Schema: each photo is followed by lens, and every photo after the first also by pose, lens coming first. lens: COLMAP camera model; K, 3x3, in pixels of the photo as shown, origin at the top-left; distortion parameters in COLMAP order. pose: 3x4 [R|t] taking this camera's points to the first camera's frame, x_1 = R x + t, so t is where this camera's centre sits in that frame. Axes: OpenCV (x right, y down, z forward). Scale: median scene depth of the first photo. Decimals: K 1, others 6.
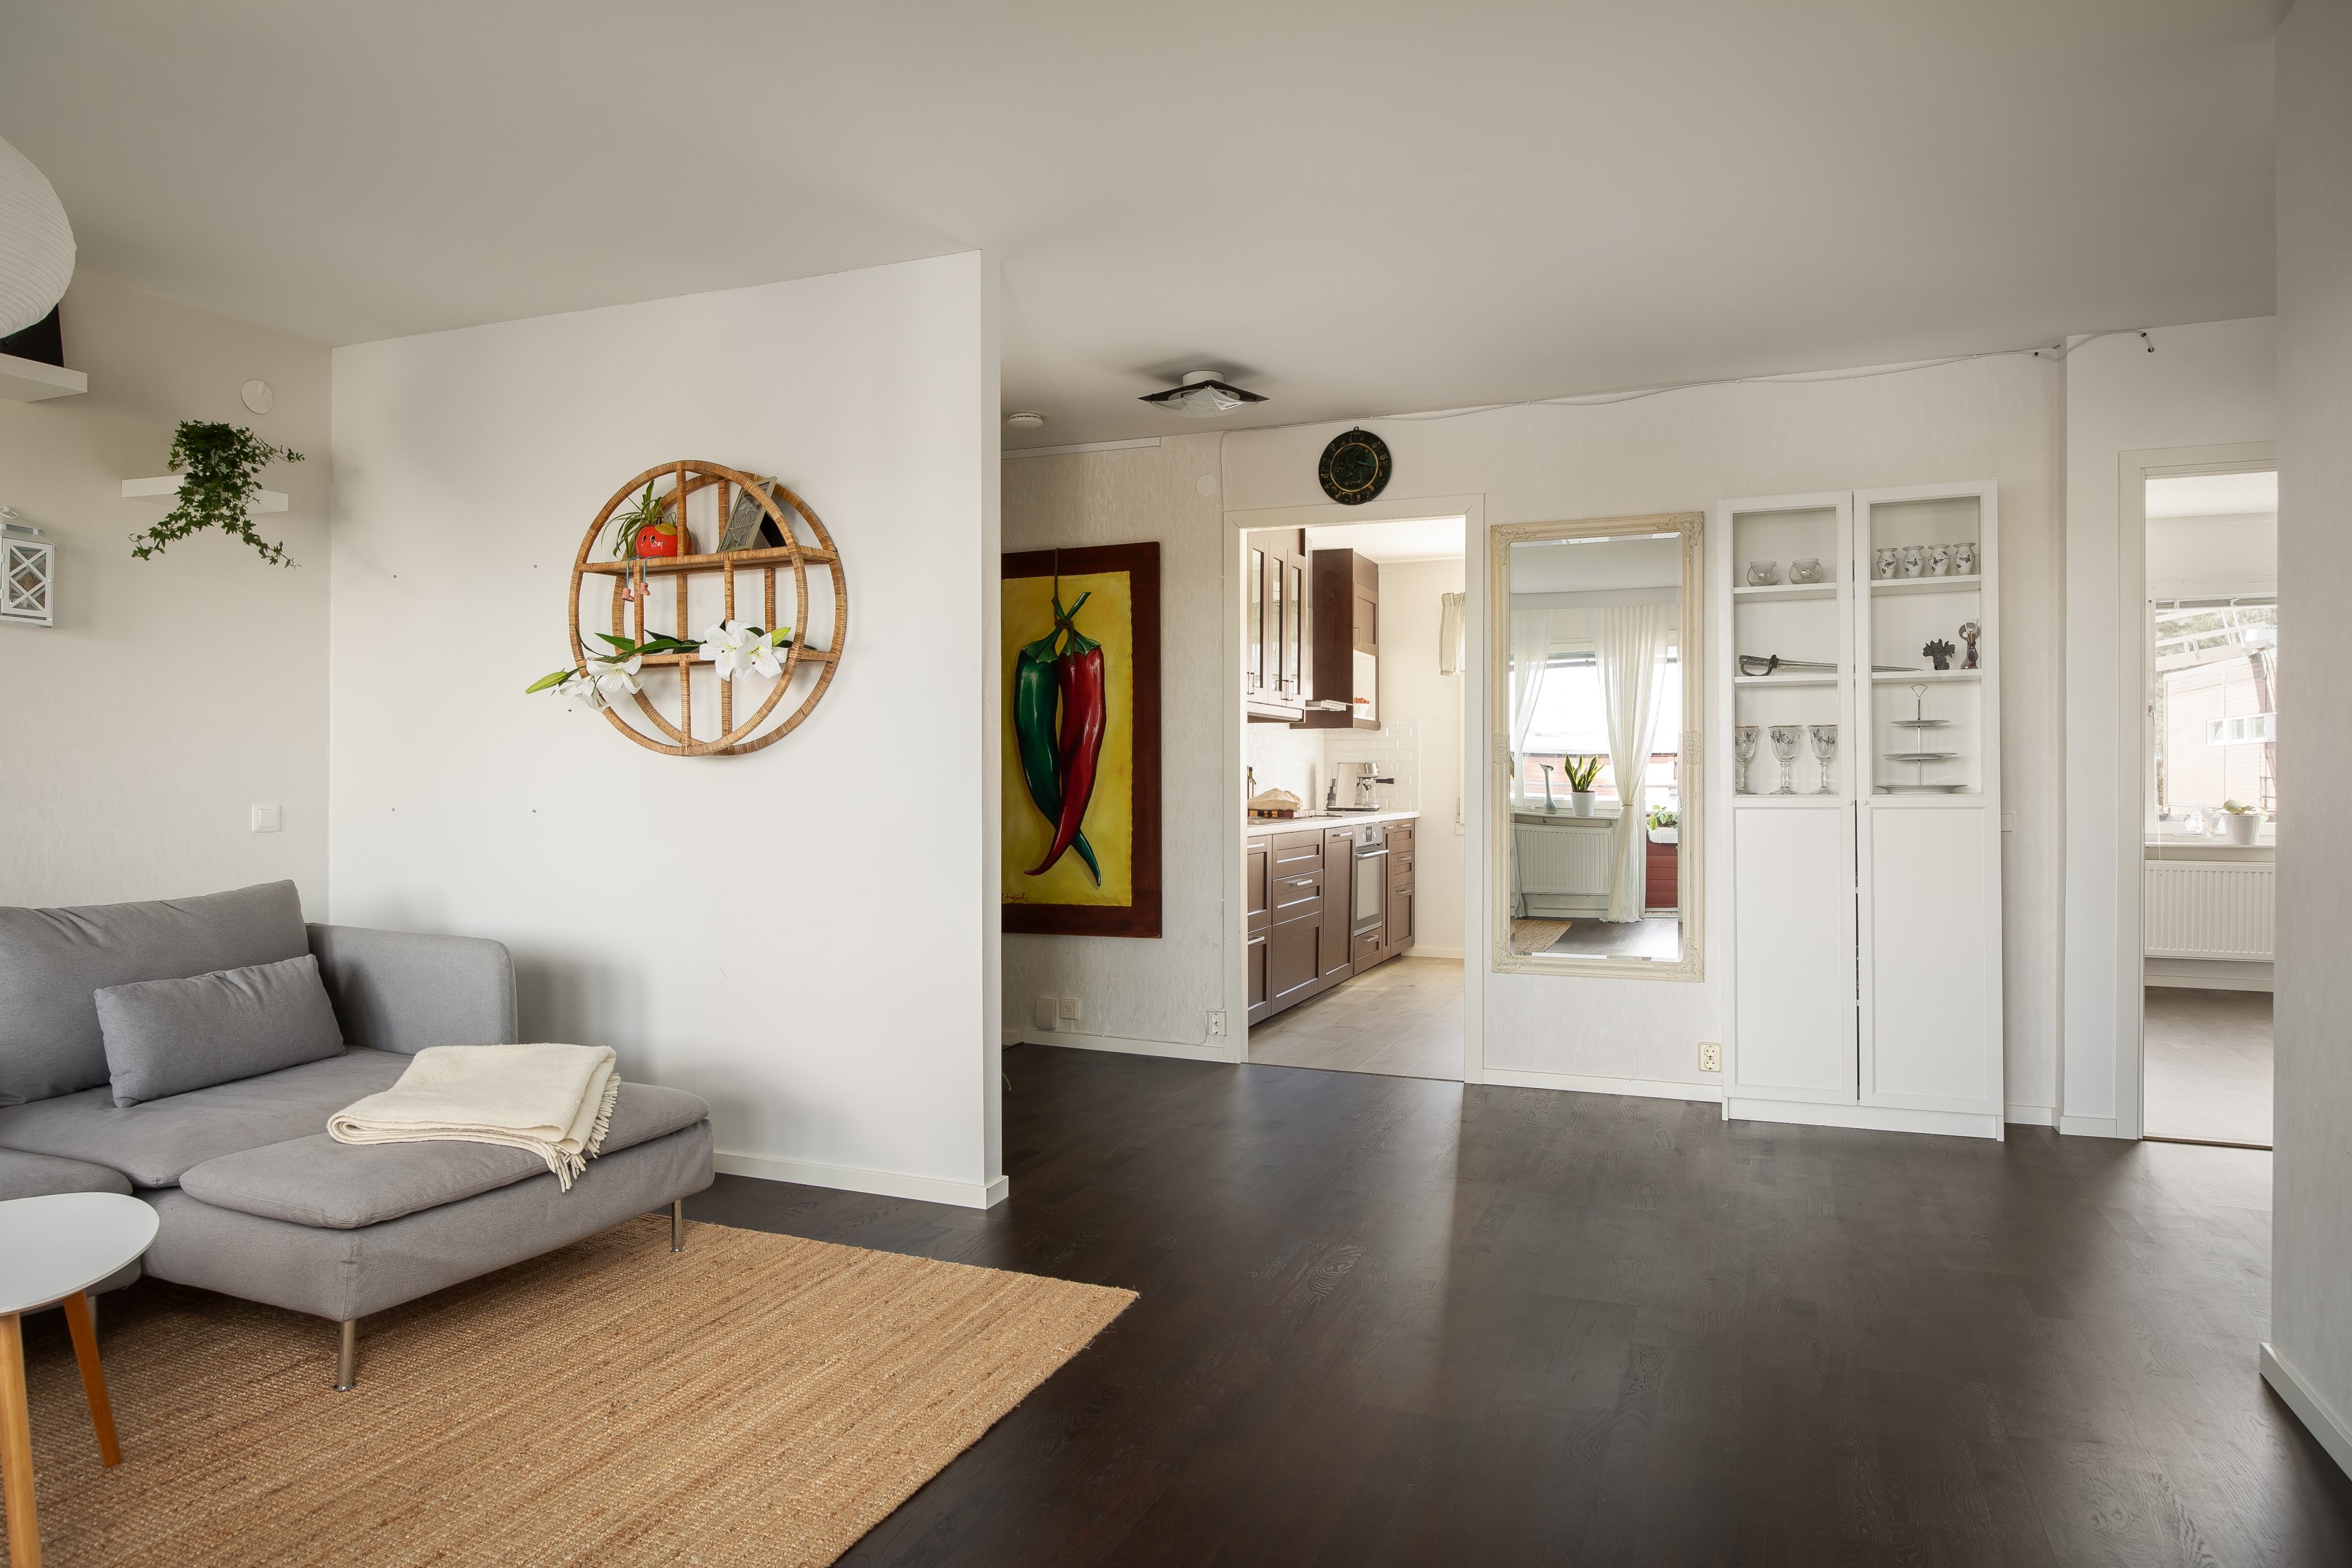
lens RADIAL K [[1445.6, 0, 1143.5], [0, 1445.6, 772.8], [0, 0, 1]] dist [-0.020081, 0.002343]
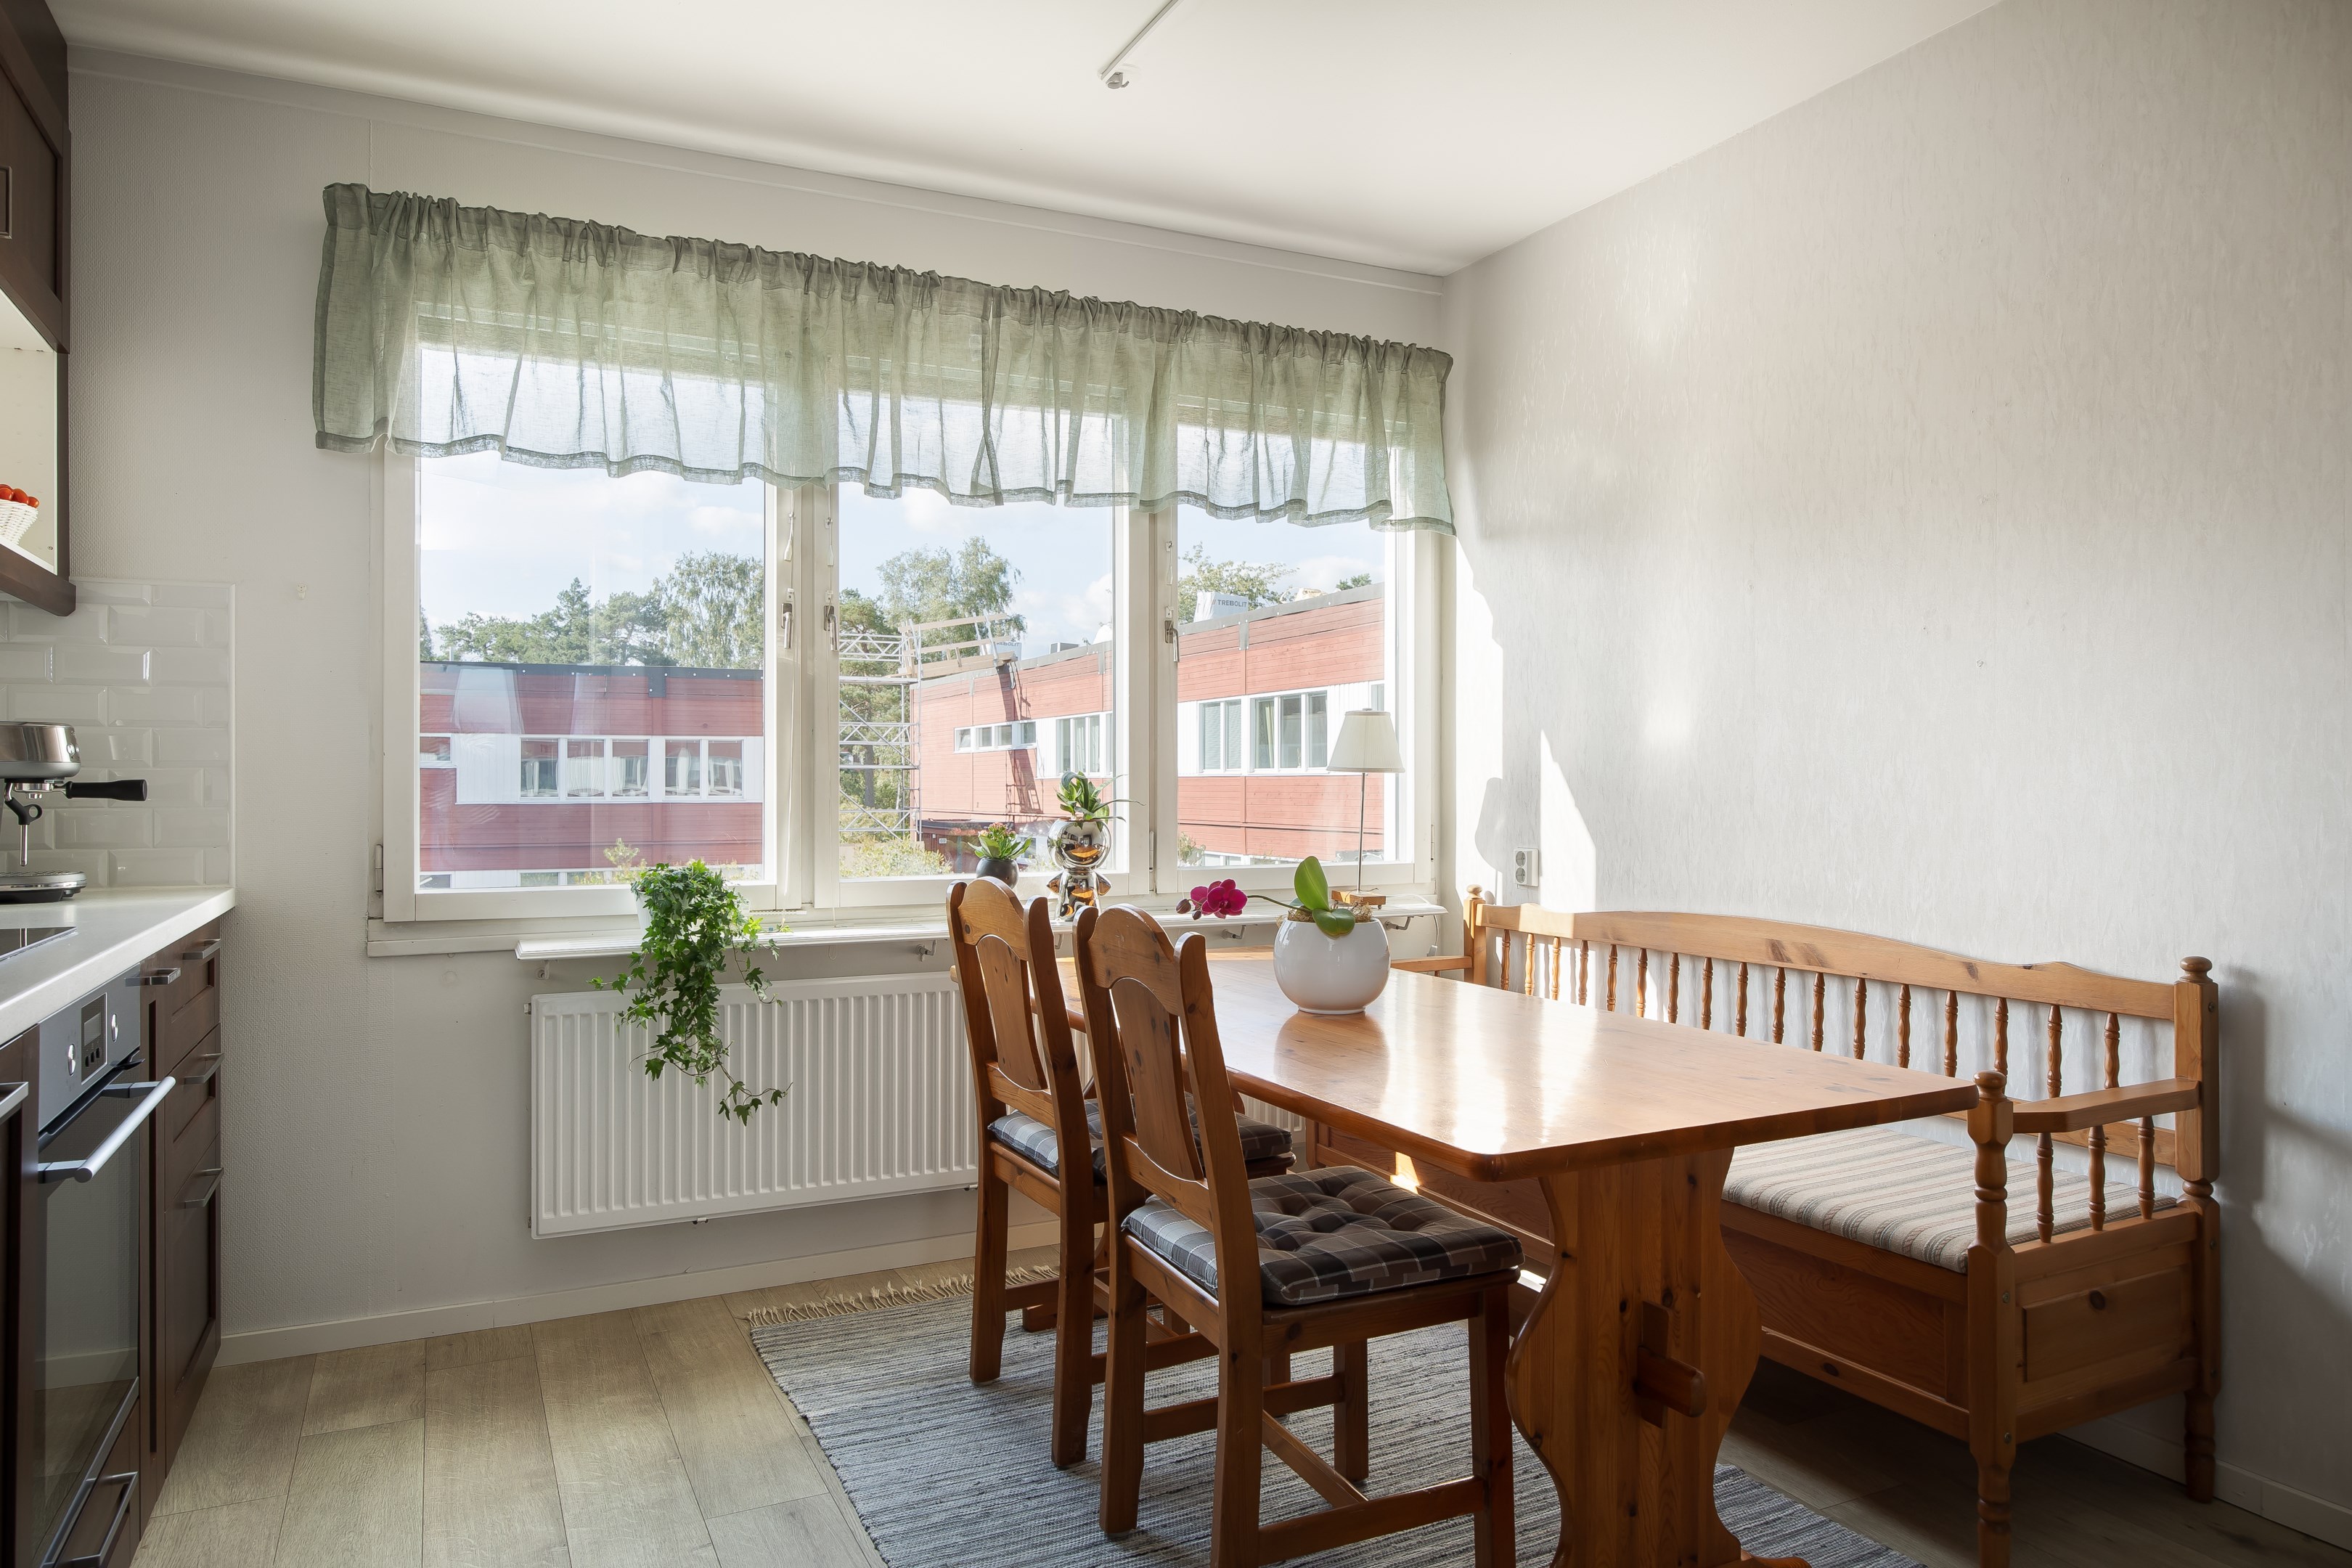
lens RADIAL K [[1494.2, 0, 1178.0], [0, 1494.2, 780.7], [0, 0, 1]] dist [-0.018320, 0.003518]
pose [[0.647495, -0.001013, 0.762069, 0.082817], [0.000954, 0.999999, 0.000519, 0.003808], [-0.762069, 0.000391, 0.647496, 0.653560]]
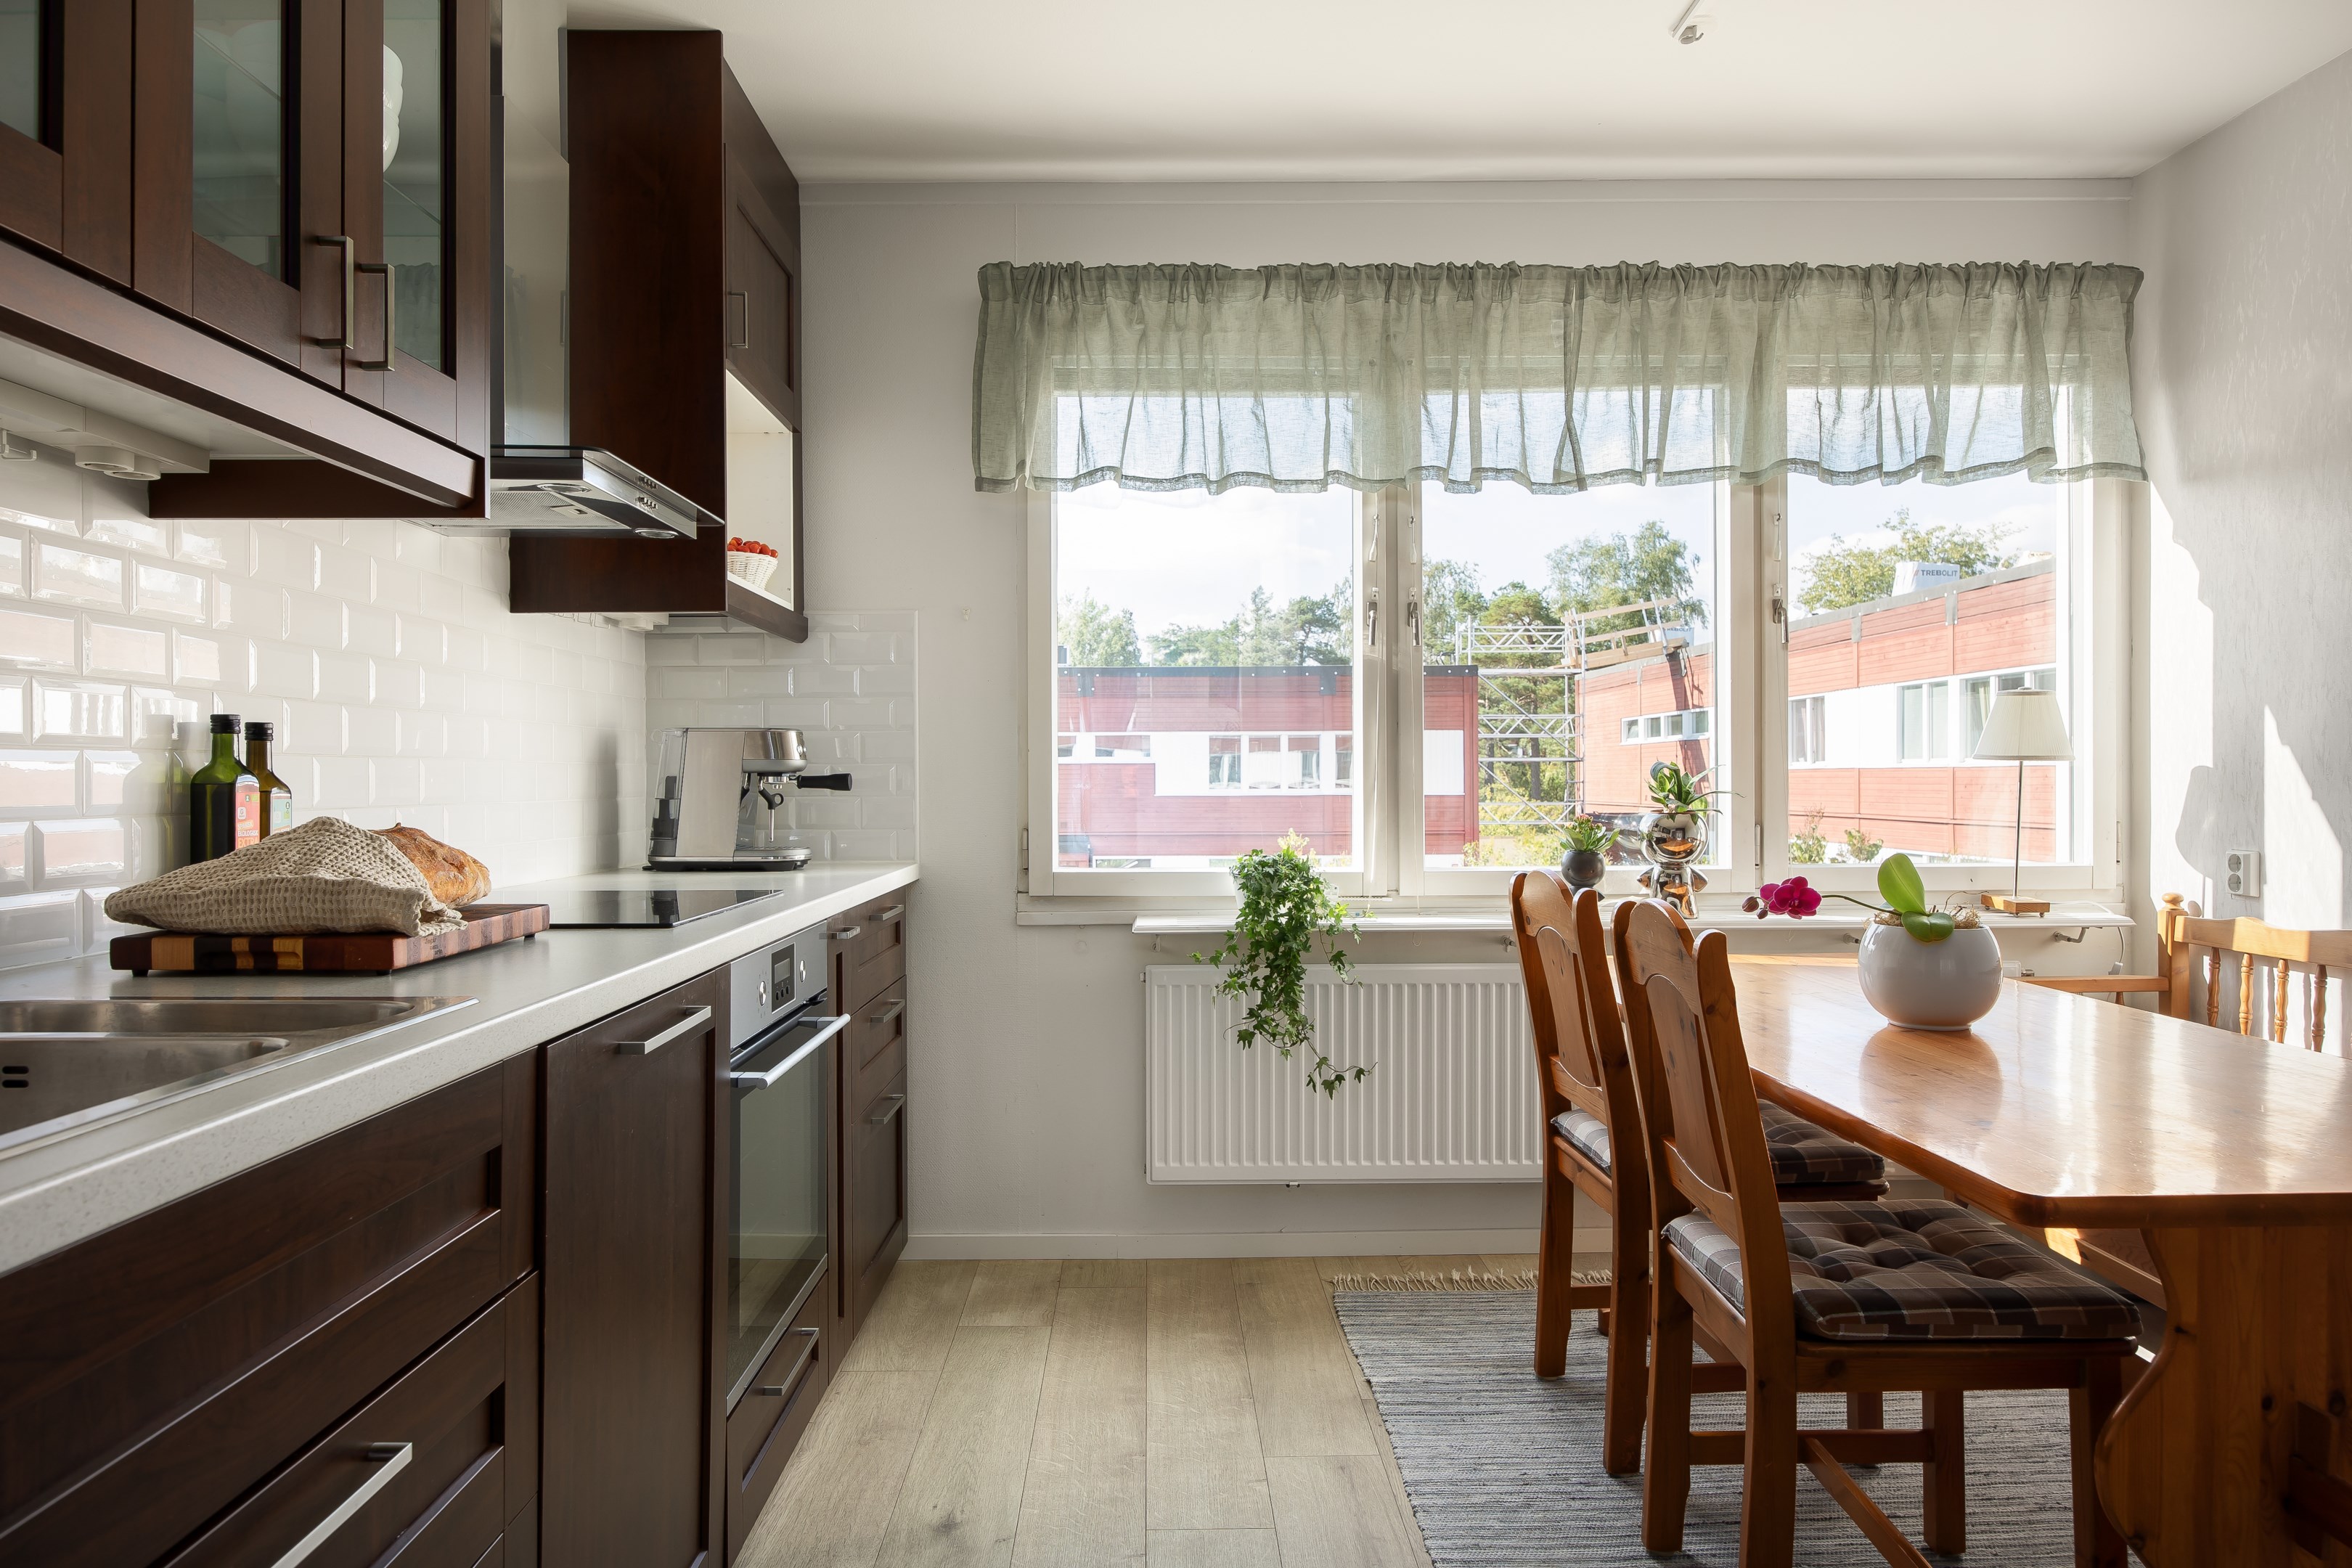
lens RADIAL K [[1494.2, 0, 1170.5], [0, 1494.2, 782.0], [0, 0, 1]] dist [-0.018320, 0.003518]
pose [[0.913508, -0.006177, 0.406775, 0.097114], [0.004553, 0.999977, 0.004962, 0.004170], [-0.406796, -0.002681, 0.913515, 0.636088]]
